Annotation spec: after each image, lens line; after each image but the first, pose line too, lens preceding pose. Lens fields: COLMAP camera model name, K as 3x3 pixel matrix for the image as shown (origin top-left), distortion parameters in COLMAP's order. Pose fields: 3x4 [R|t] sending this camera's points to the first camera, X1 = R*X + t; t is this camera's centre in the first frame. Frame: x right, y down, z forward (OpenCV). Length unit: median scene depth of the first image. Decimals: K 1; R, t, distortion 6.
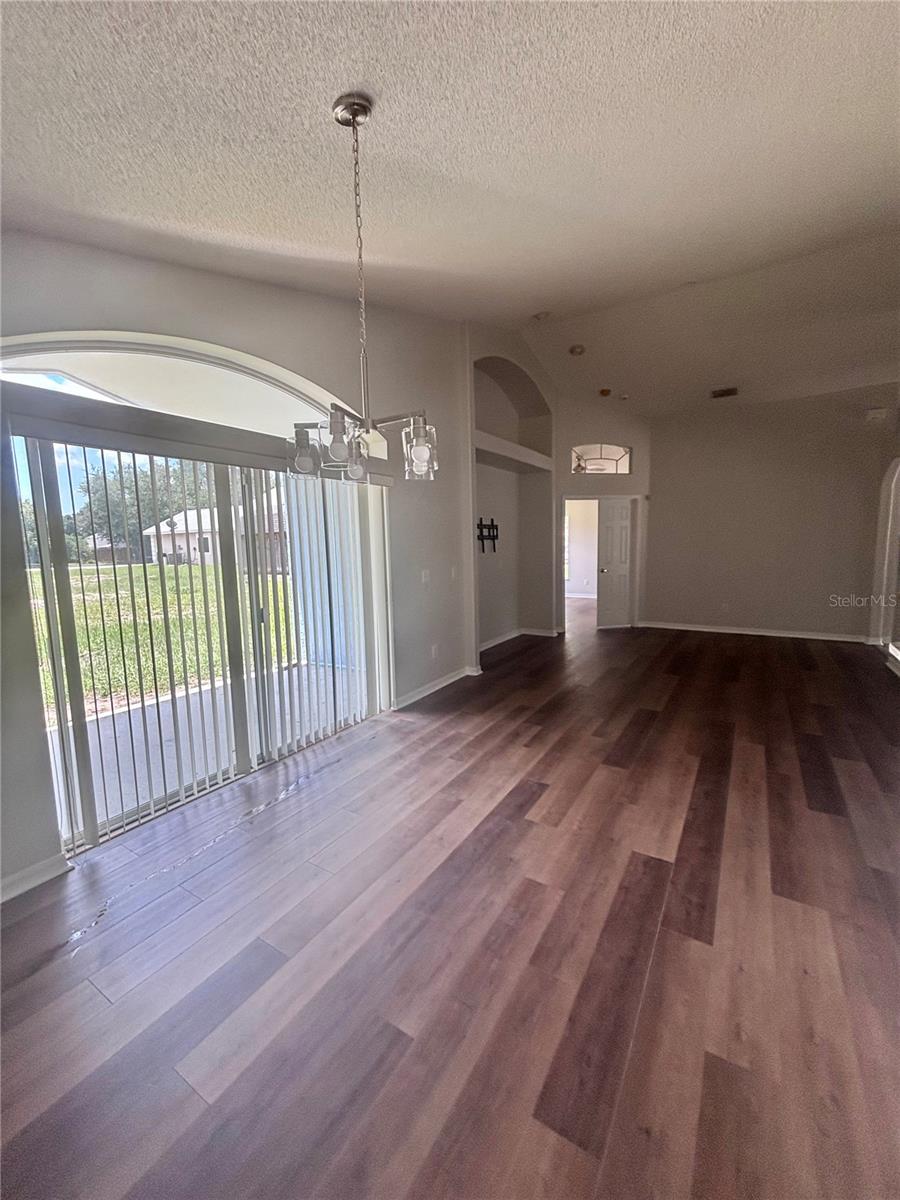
lens RADIAL K [[484.5, 0, 447.8], [0, 484.5, 598.1], [0, 0, 1]] dist [0.000701, -0.001328]
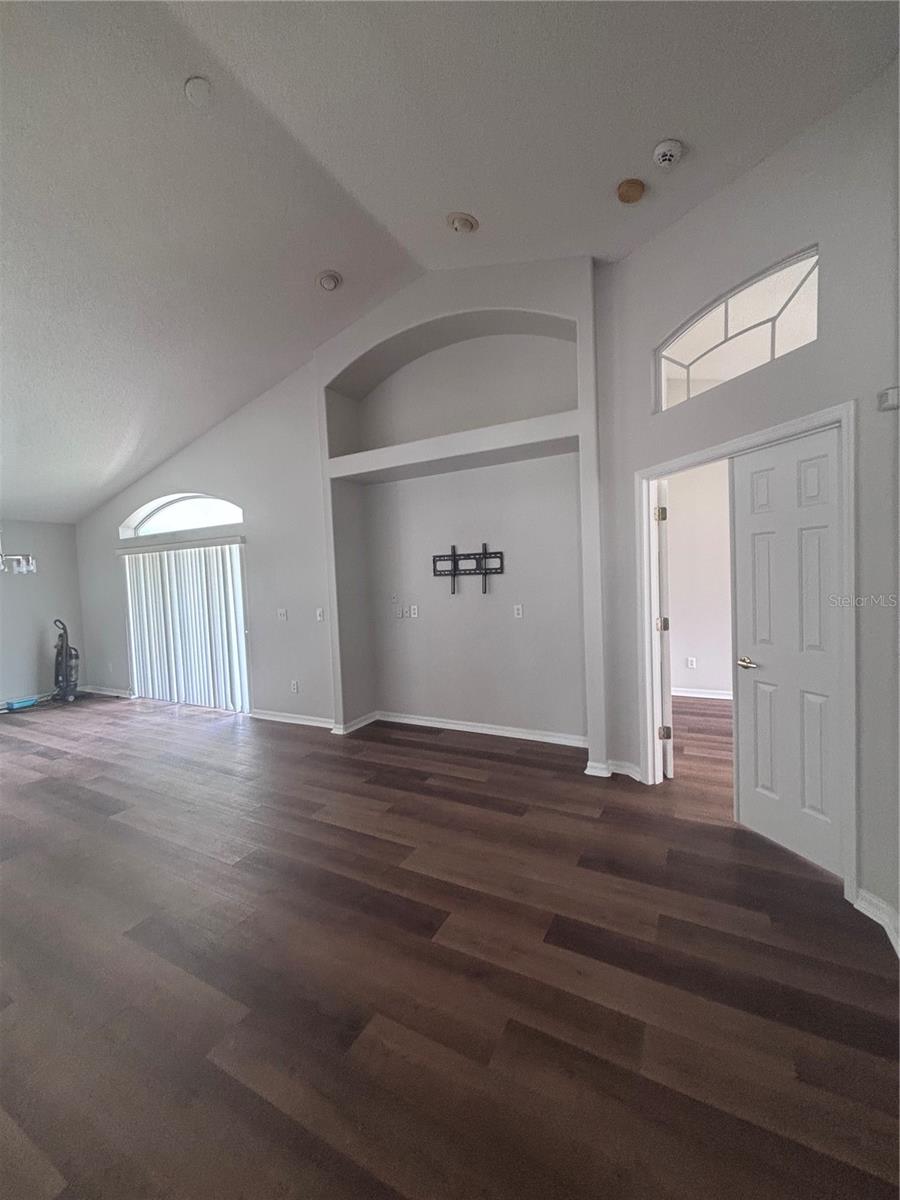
lens RADIAL K [[484.5, 0, 454.4], [0, 484.5, 599.4], [0, 0, 1]] dist [0.000701, -0.001328]
pose [[0.069159, 0.067360, -0.995329, 0.743448], [-0.079784, 0.994895, 0.061787, -0.122688], [0.994410, 0.075138, 0.074180, 0.893920]]
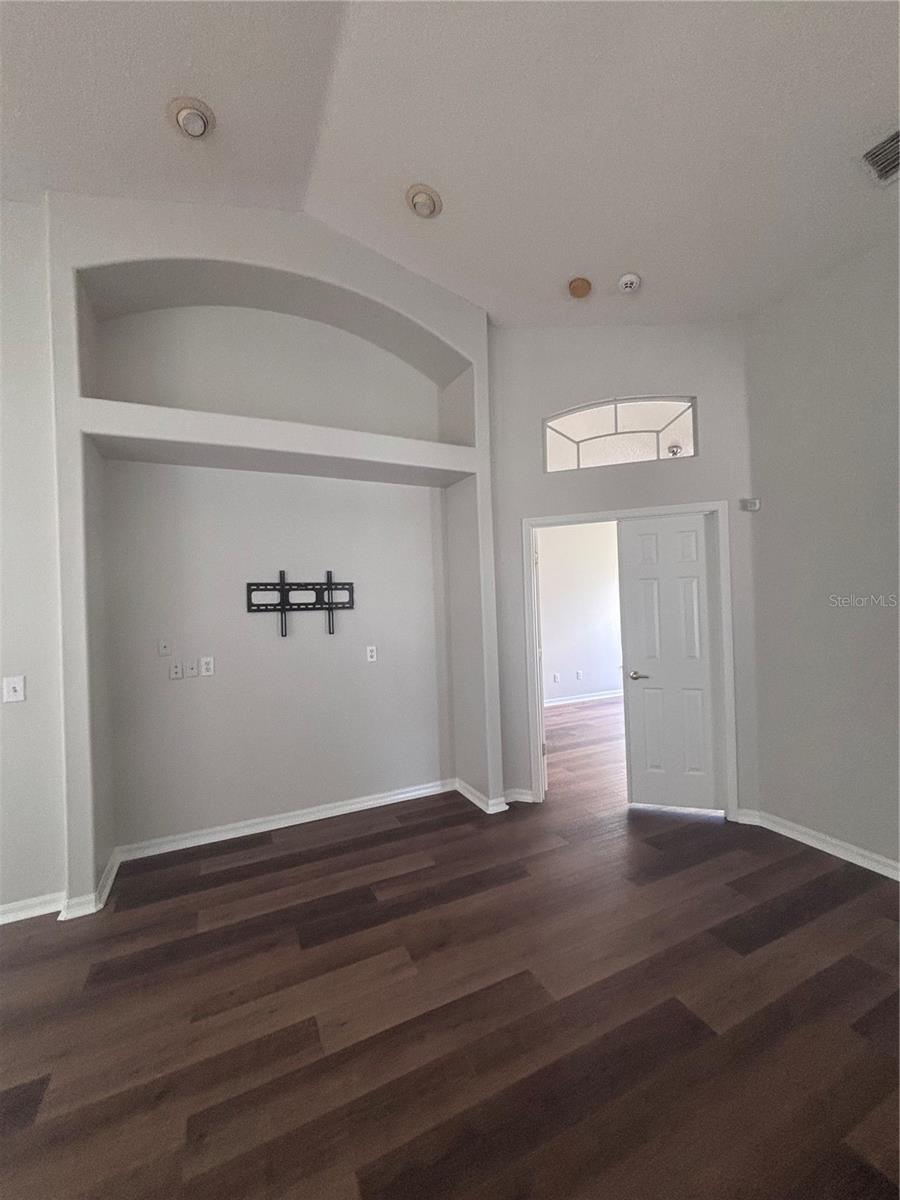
lens RADIAL K [[484.5, 0, 449.0], [0, 484.5, 596.8], [0, 0, 1]] dist [0.000701, -0.001328]
pose [[0.847318, -0.013915, -0.530904, 0.477706], [-0.049287, 0.993282, -0.104696, -0.084740], [0.528794, 0.114877, 0.840940, 0.608717]]
